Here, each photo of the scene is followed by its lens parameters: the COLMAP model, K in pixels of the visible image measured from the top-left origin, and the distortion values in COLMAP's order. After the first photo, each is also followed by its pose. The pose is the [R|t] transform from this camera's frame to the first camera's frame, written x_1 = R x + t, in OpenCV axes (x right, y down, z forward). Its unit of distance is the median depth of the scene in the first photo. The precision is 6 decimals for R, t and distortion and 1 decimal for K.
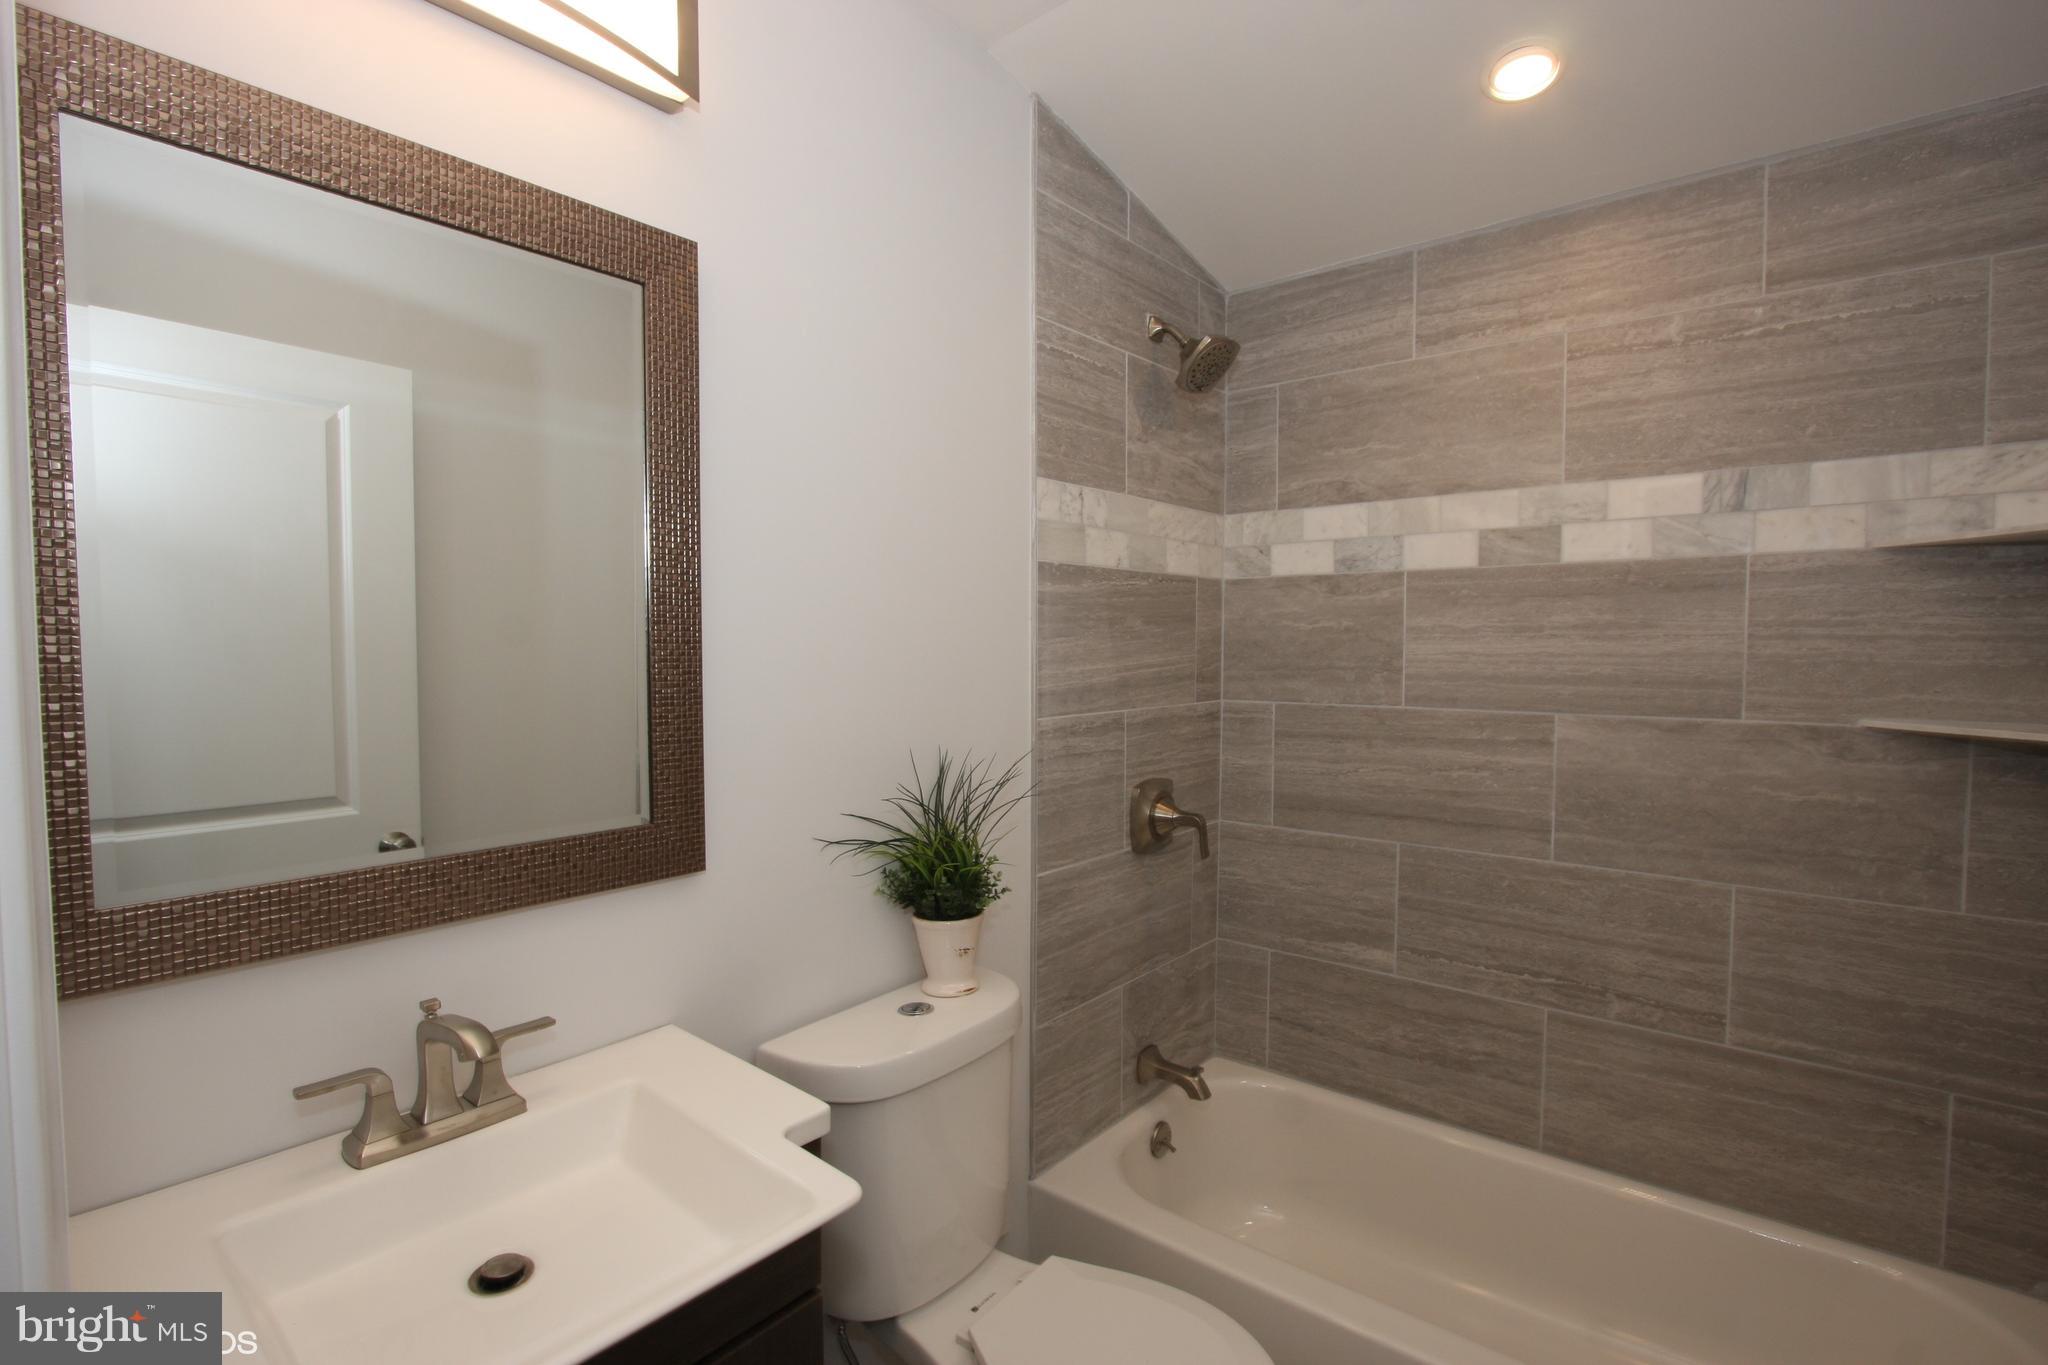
lens RADIAL K [[946.8, 0, 1009.4], [0, 946.8, 686.0], [0, 0, 1]] dist [-0.023116, 0.004638]
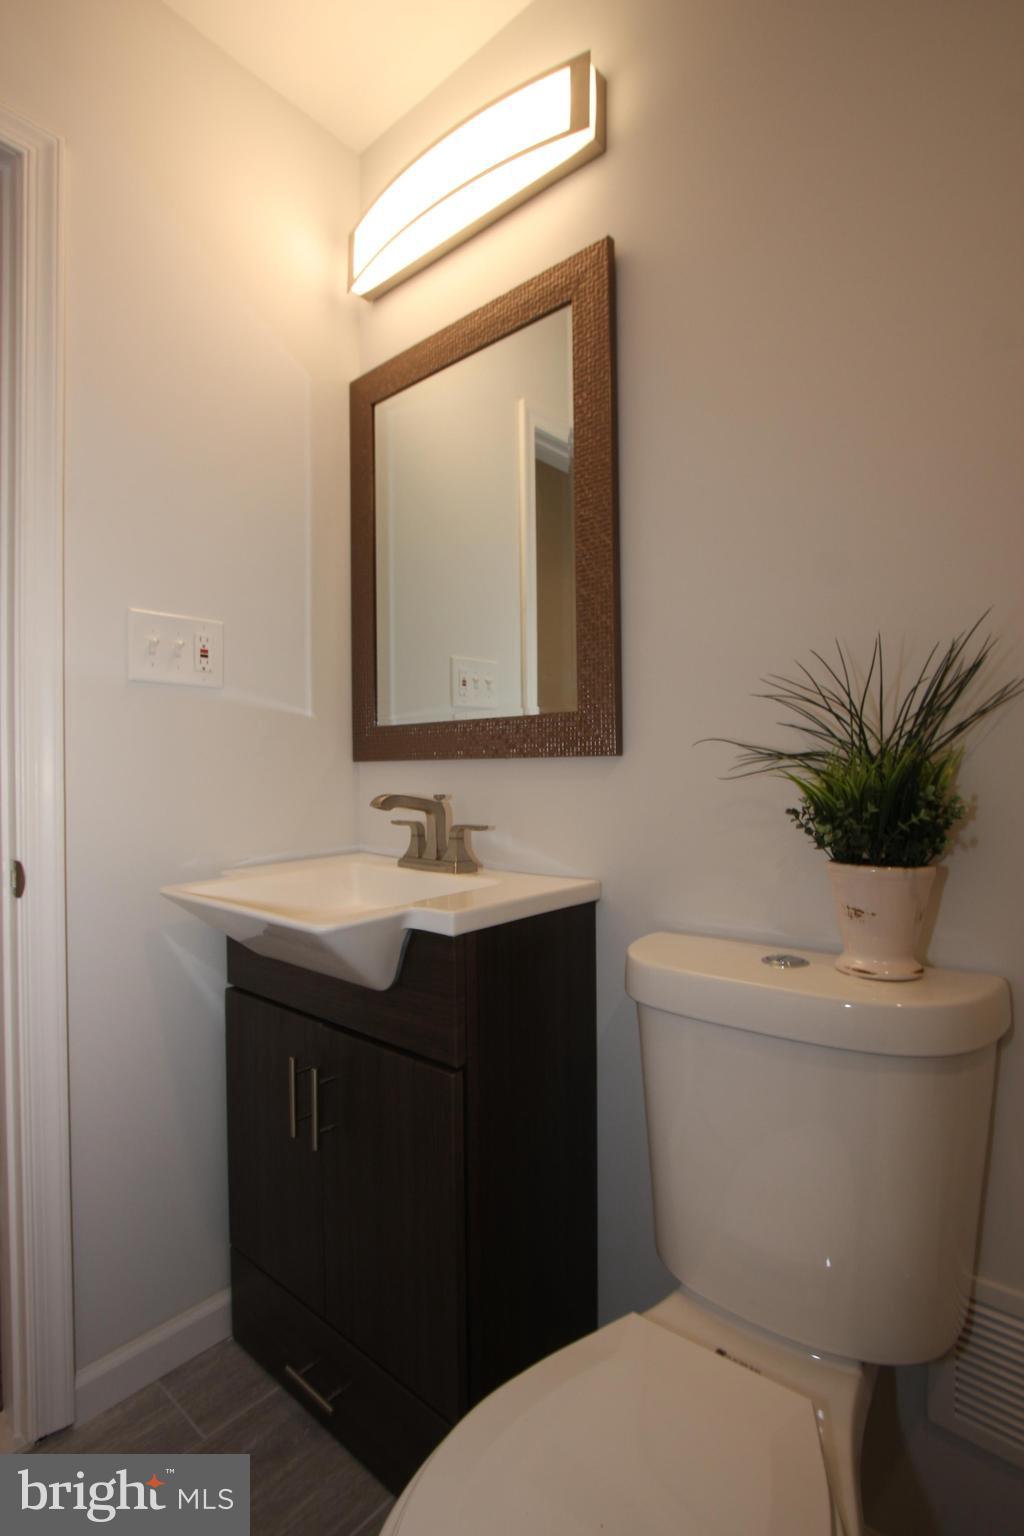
lens RADIAL K [[710.1, 0, 512.0], [0, 710.1, 768.0], [0, 0, 1]] dist [-0.023116, 0.004638]
pose [[0.010356, -0.007115, -0.999921, 0.353154], [-0.038235, 0.999241, -0.007506, 0.143311], [0.999215, 0.038309, 0.010076, 0.552586]]
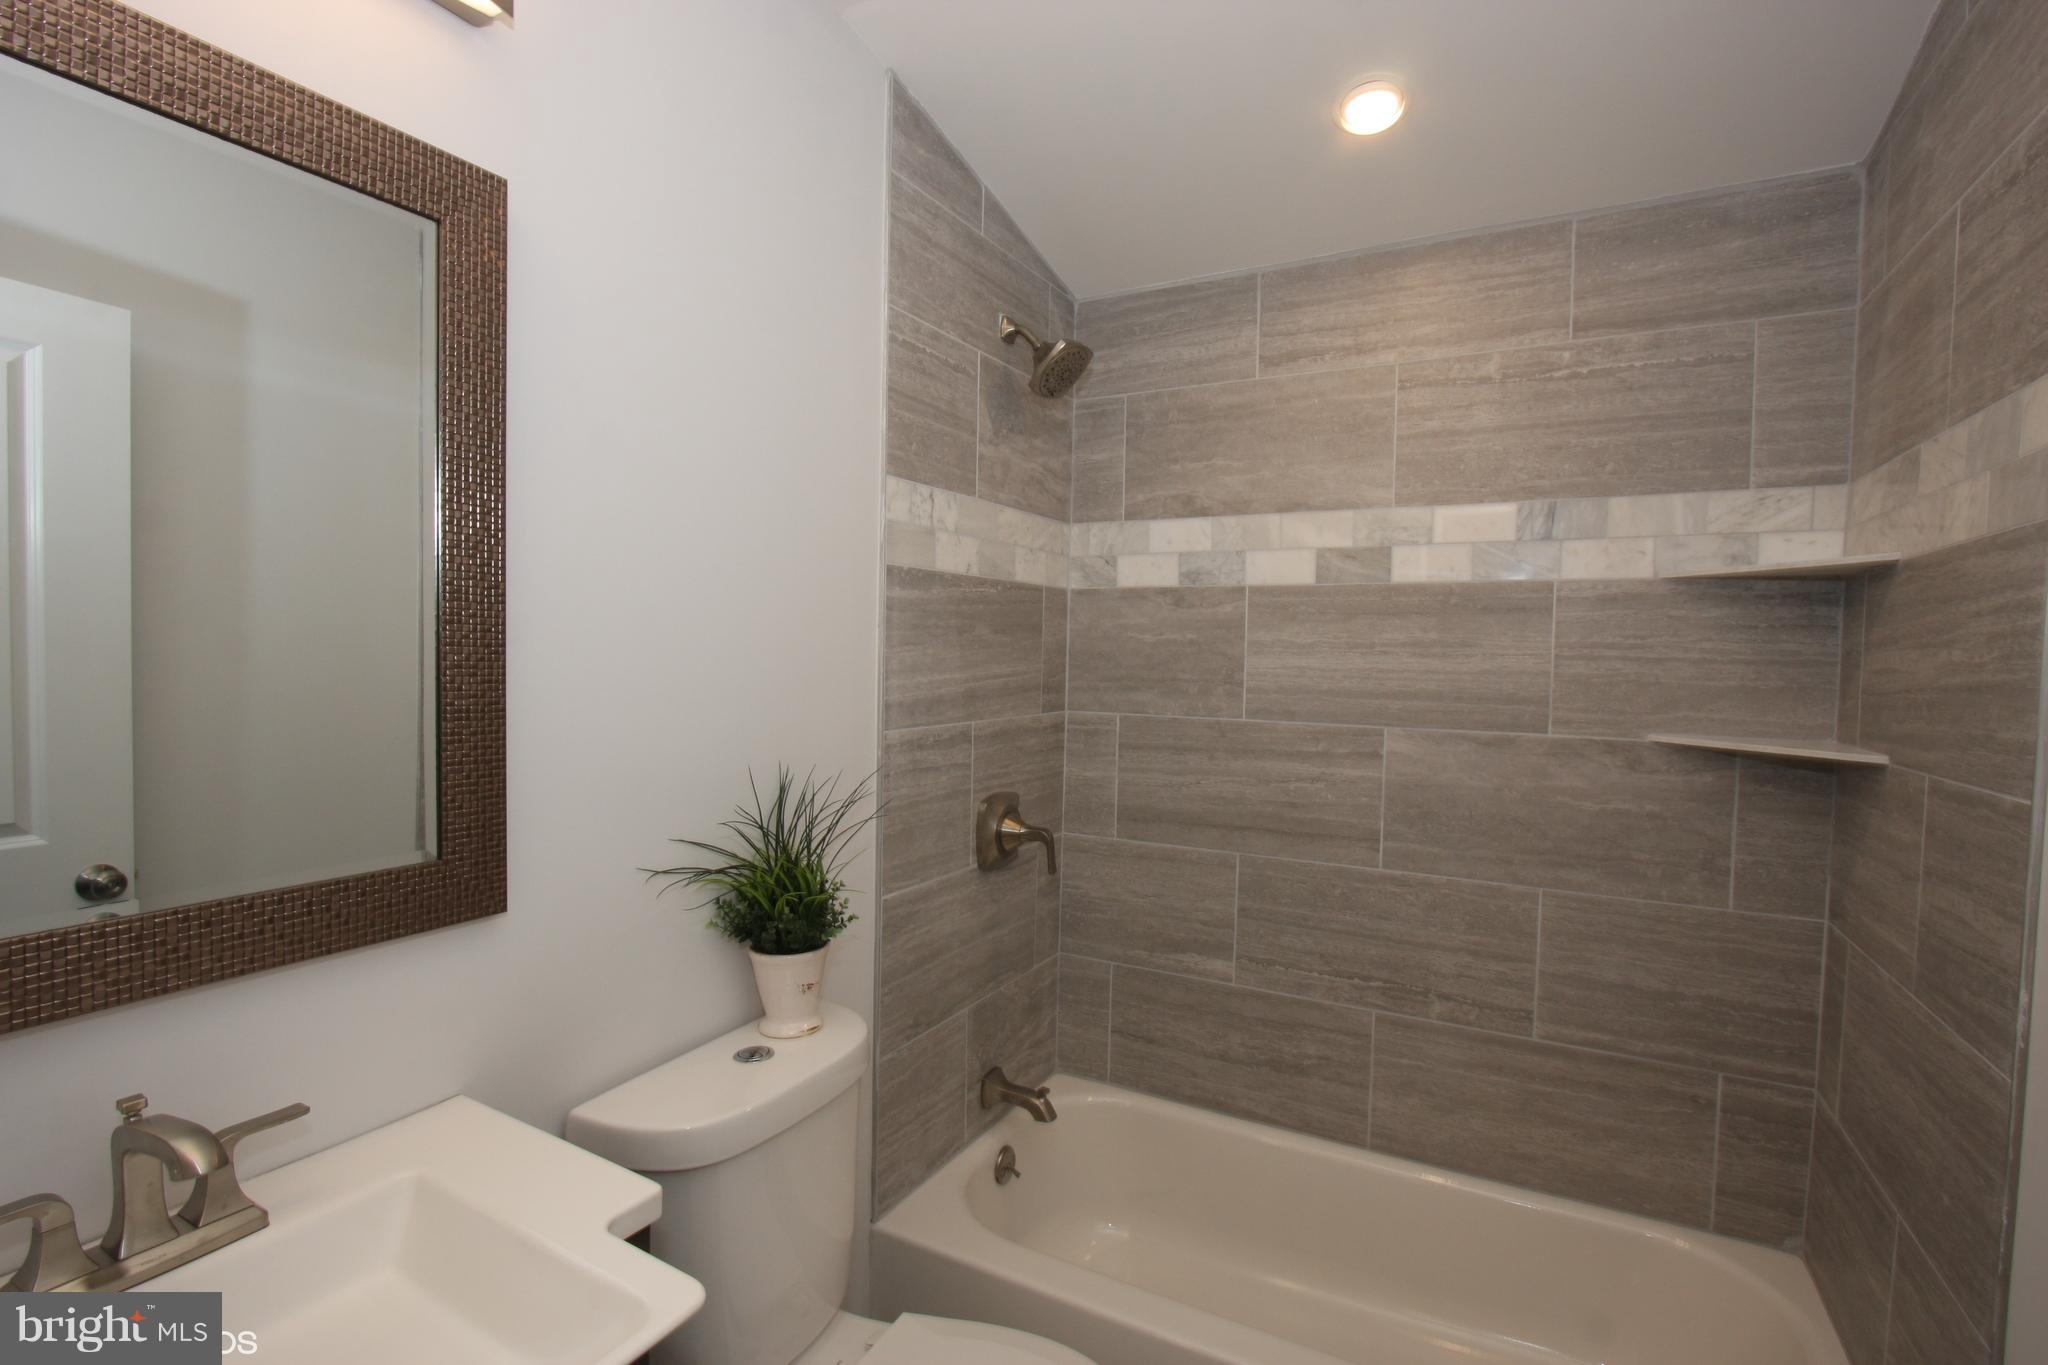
lens RADIAL K [[946.8, 0, 1009.4], [0, 946.8, 686.0], [0, 0, 1]] dist [-0.023116, 0.004638]
pose [[0.982394, 0.010577, 0.186522, -0.024335], [-0.009517, 0.999933, -0.006576, -0.005834], [-0.186579, 0.004685, 0.982429, 0.052488]]
